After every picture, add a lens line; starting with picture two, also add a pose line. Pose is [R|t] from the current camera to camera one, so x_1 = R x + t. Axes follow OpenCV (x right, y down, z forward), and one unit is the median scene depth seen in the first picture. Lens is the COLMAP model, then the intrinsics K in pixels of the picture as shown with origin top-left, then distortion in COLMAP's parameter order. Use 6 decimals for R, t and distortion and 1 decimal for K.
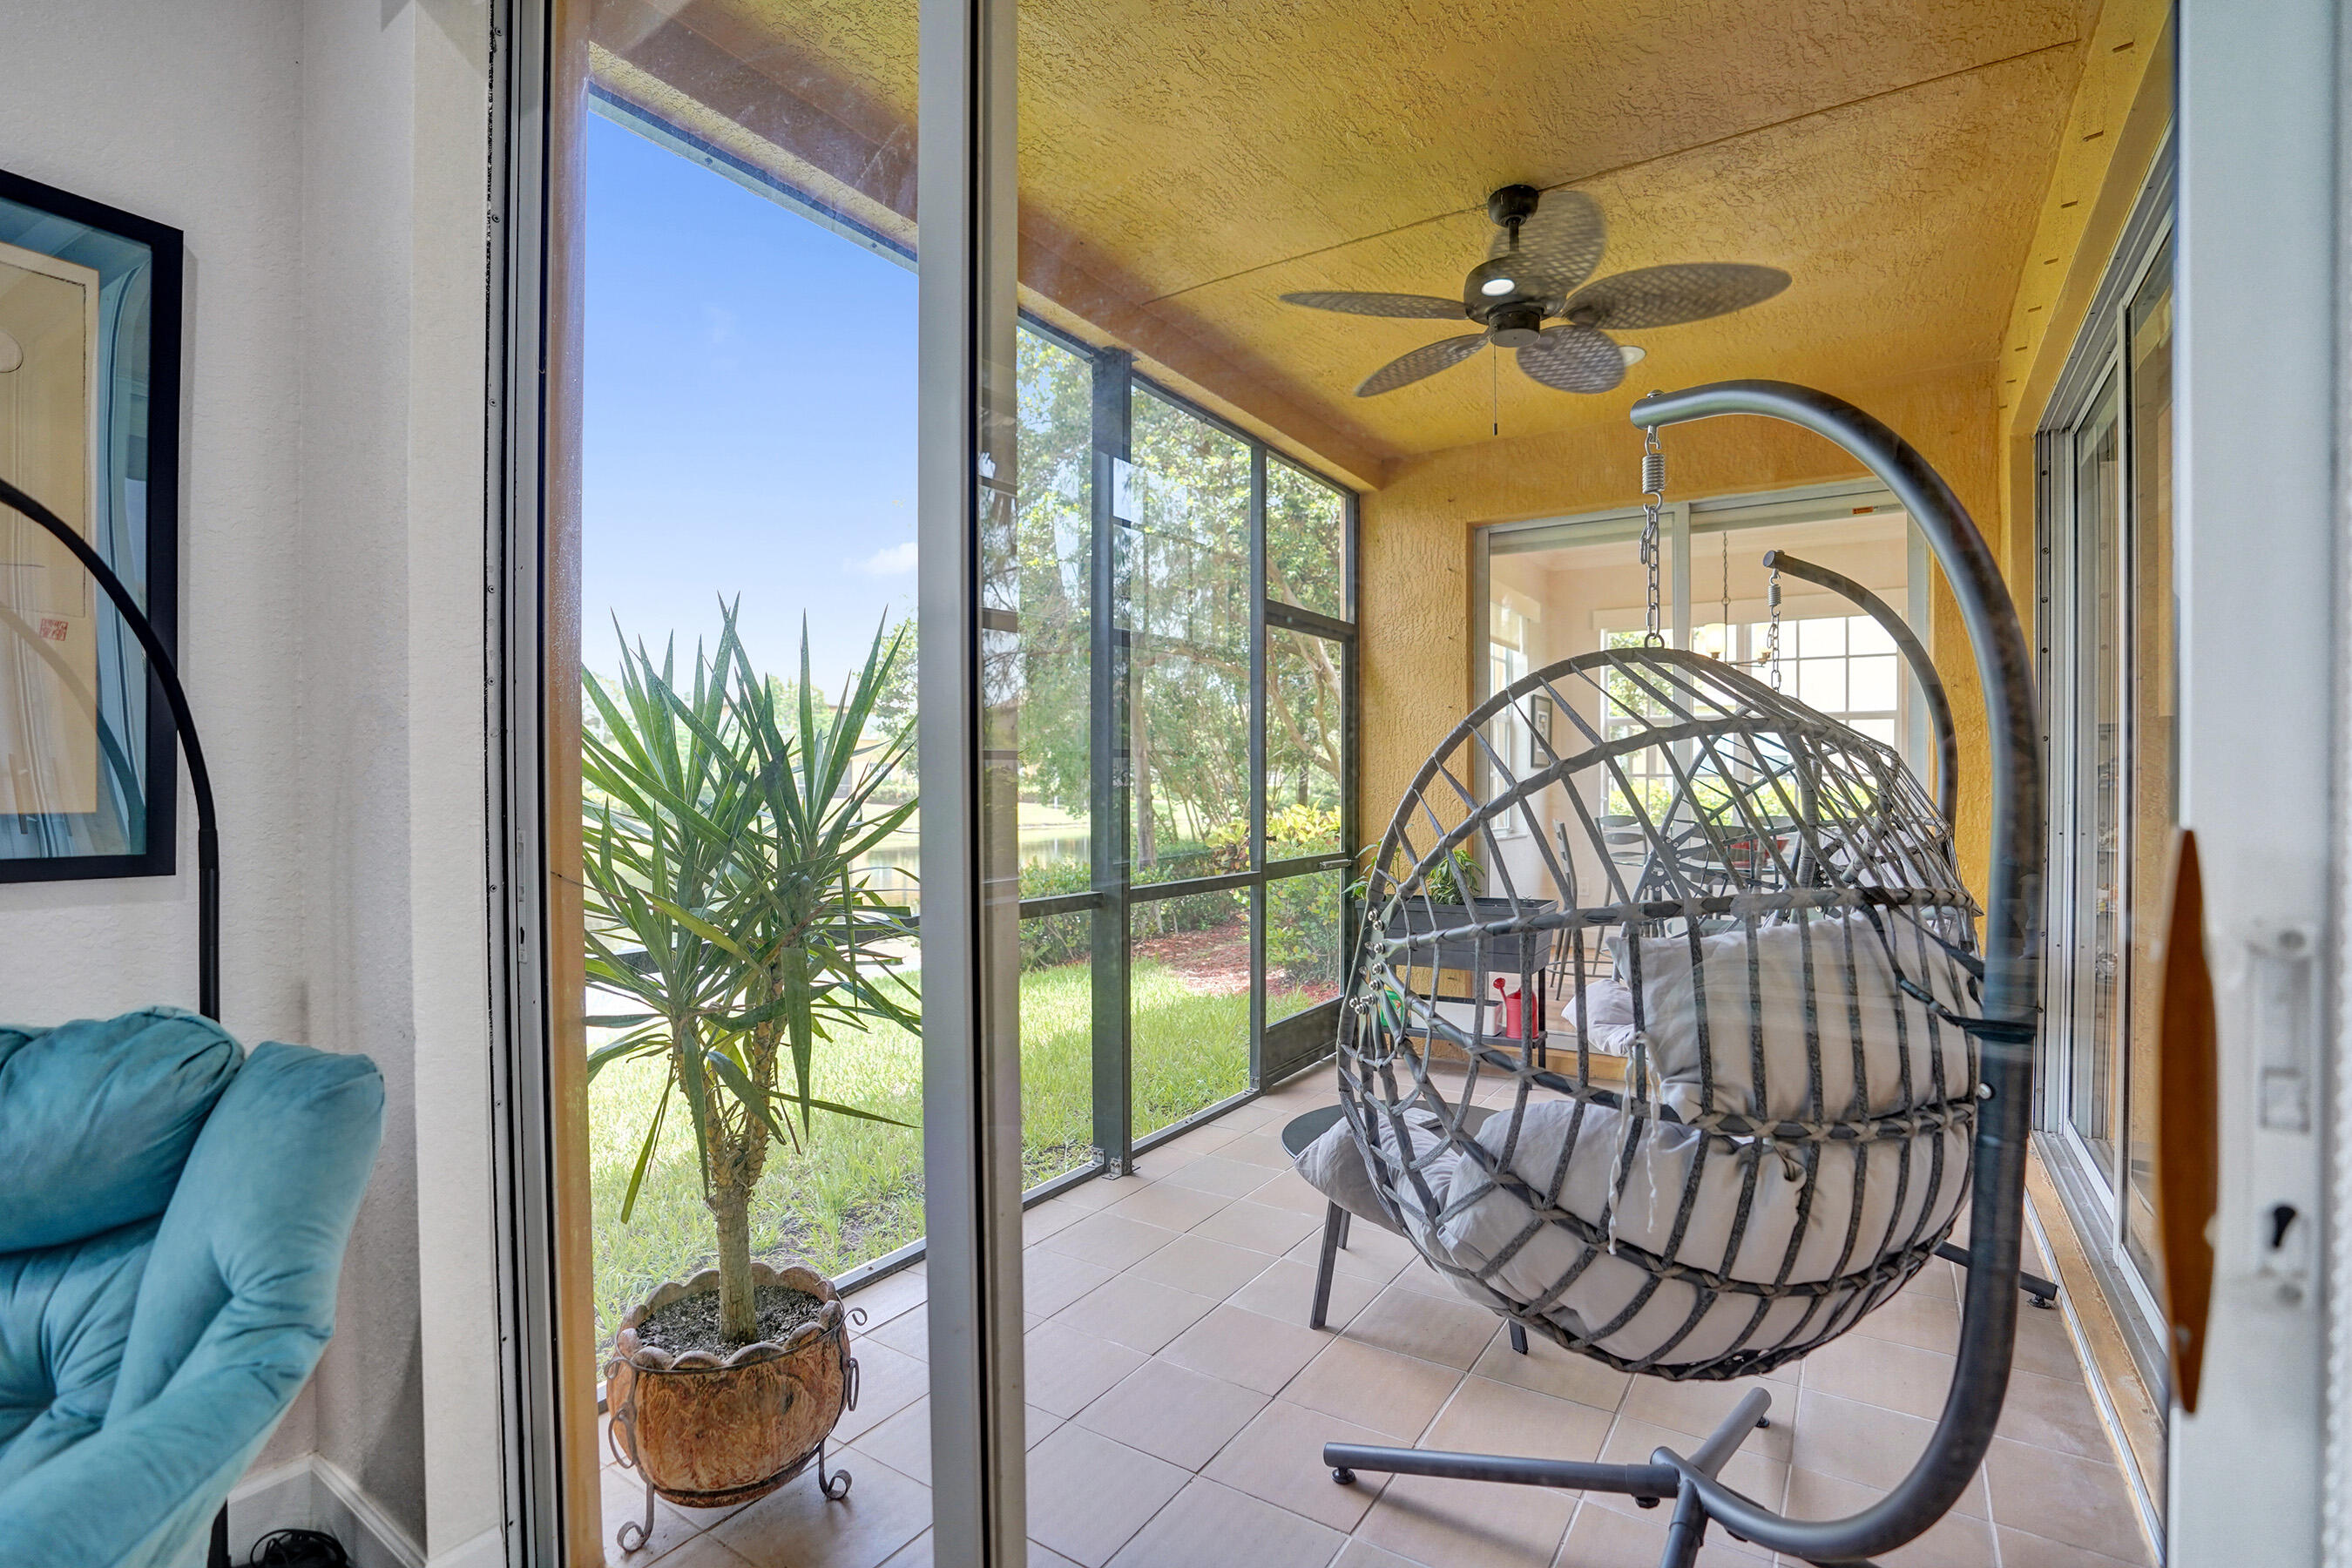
lens RADIAL K [[1095.6, 0, 1172.4], [0, 1095.6, 782.4], [0, 0, 1]] dist [-0.059513, 0.021120]
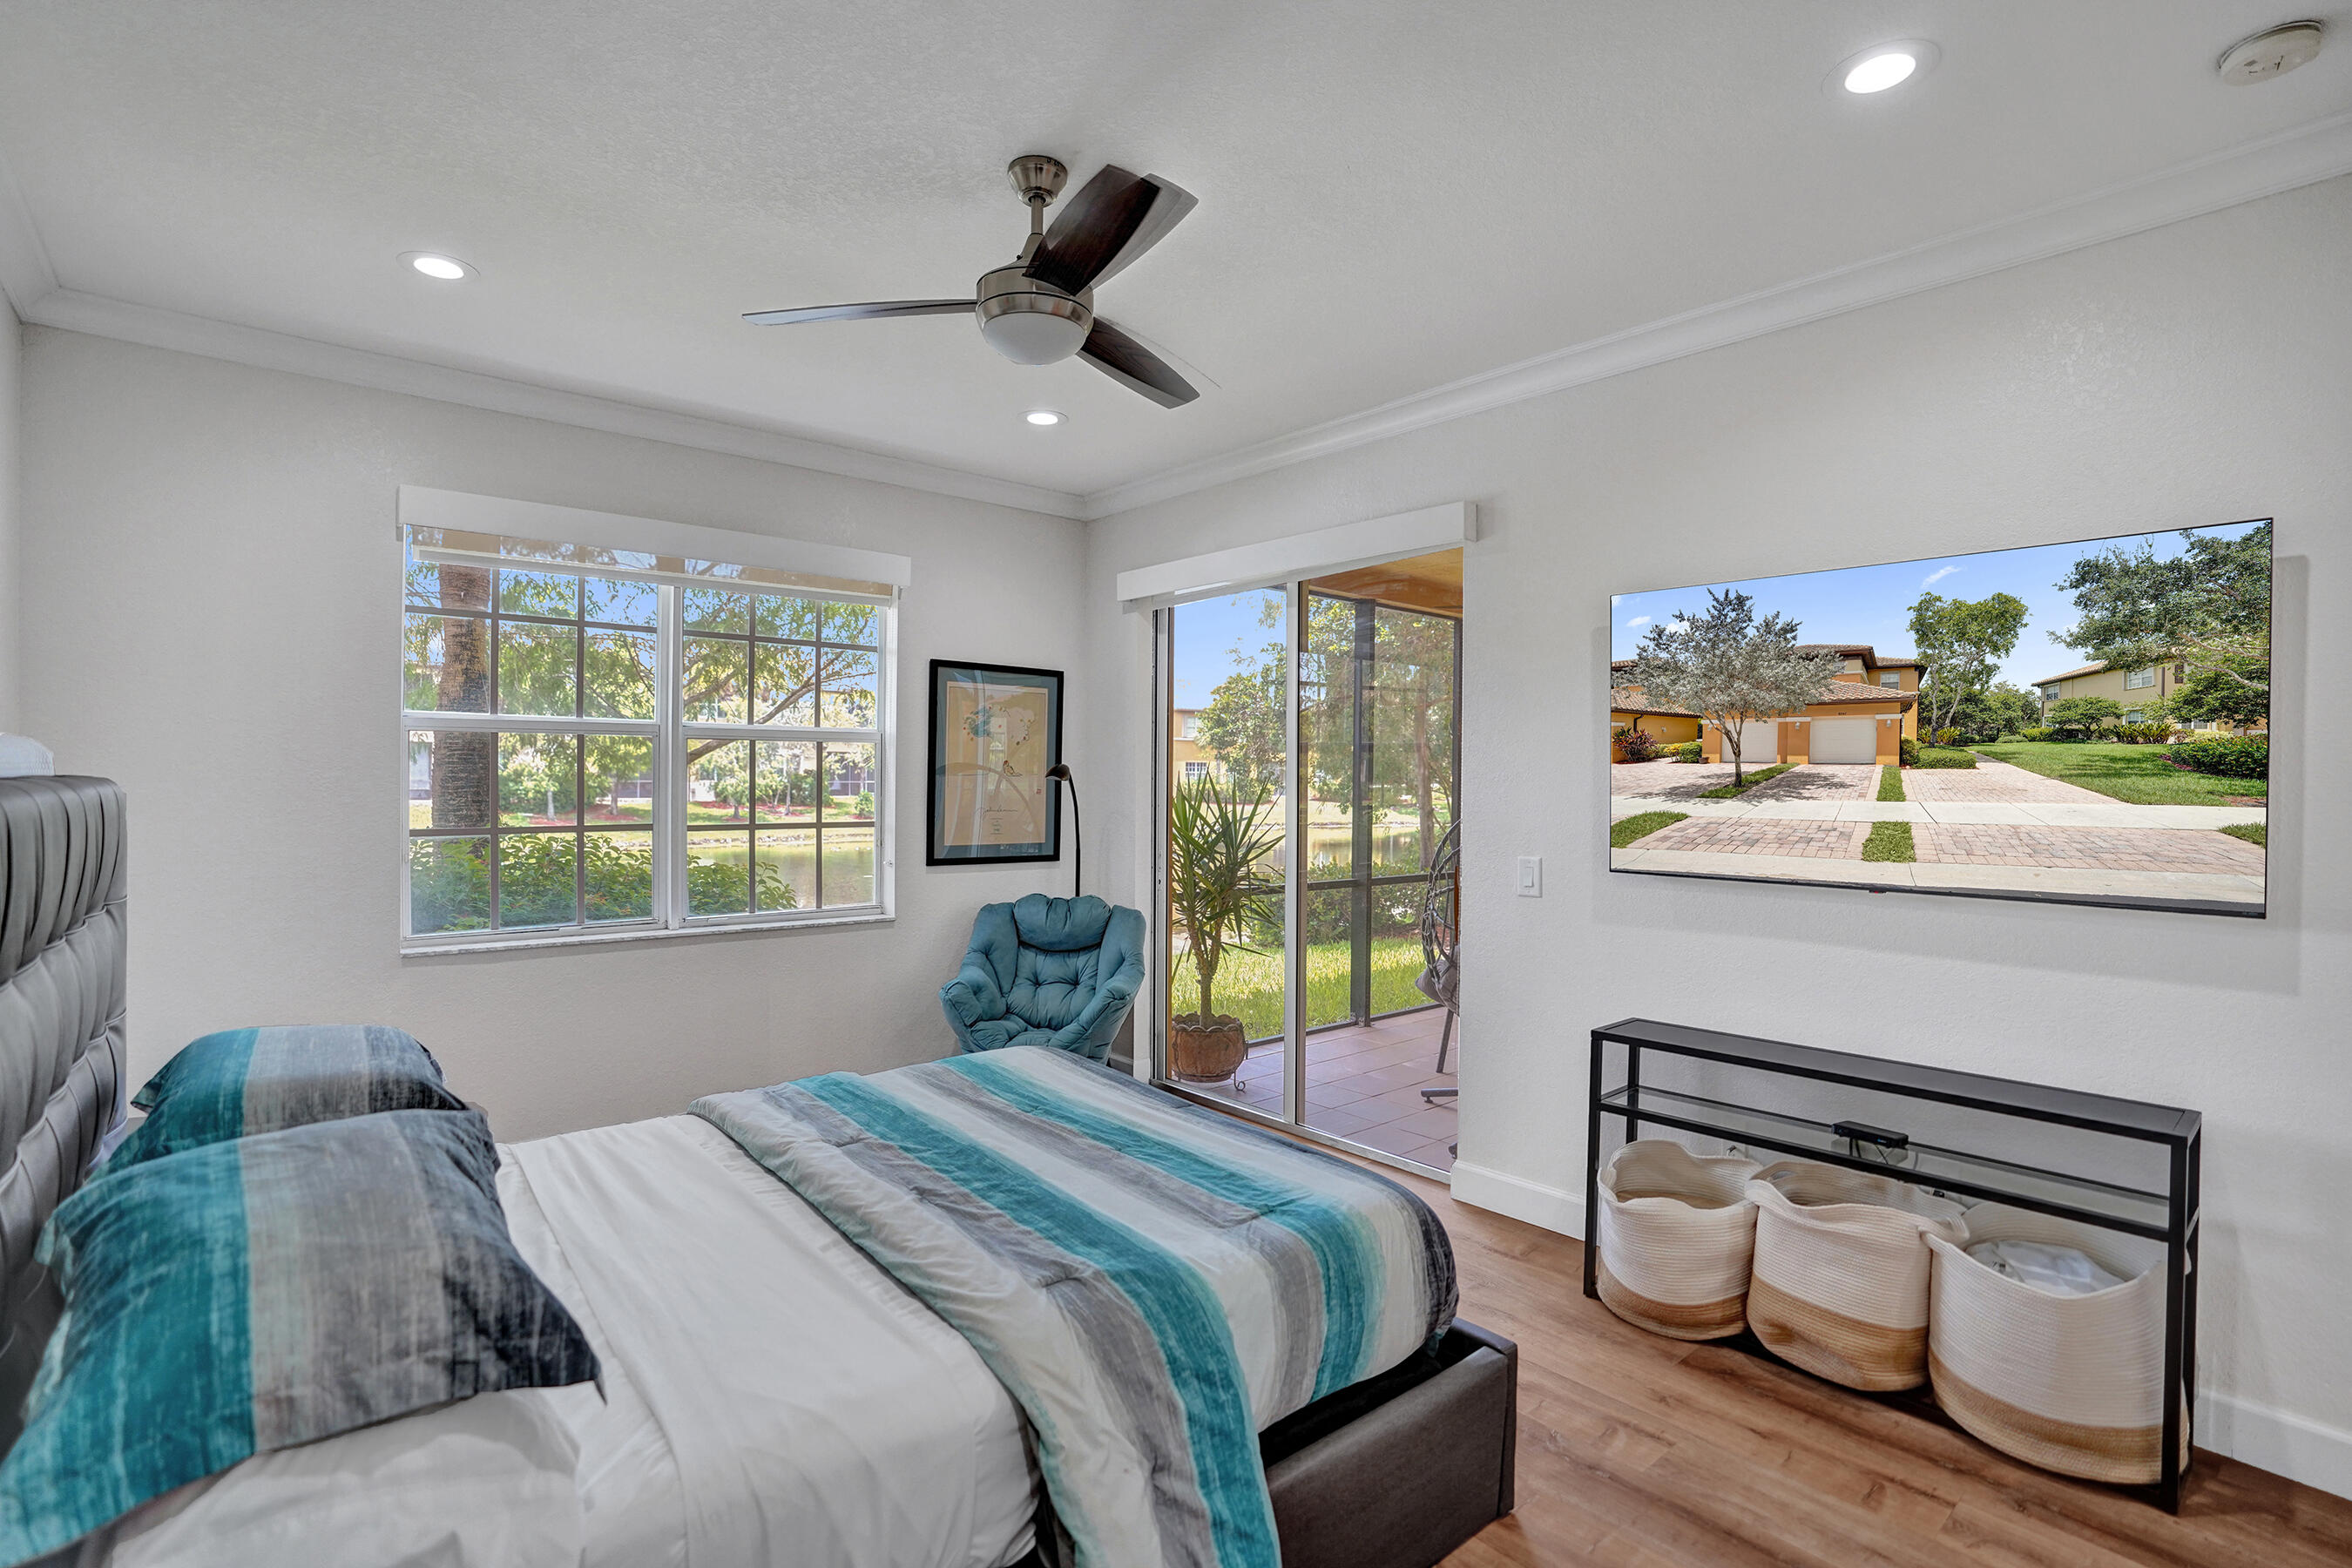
lens RADIAL K [[1095.6, 0, 1184.0], [0, 1095.6, 775.9], [0, 0, 1]] dist [-0.059513, 0.021120]
pose [[0.963960, 0.011114, -0.265816, 0.287946], [-0.011279, 0.999936, 0.000908, -0.149531], [0.265809, 0.002123, 0.964023, -1.767839]]
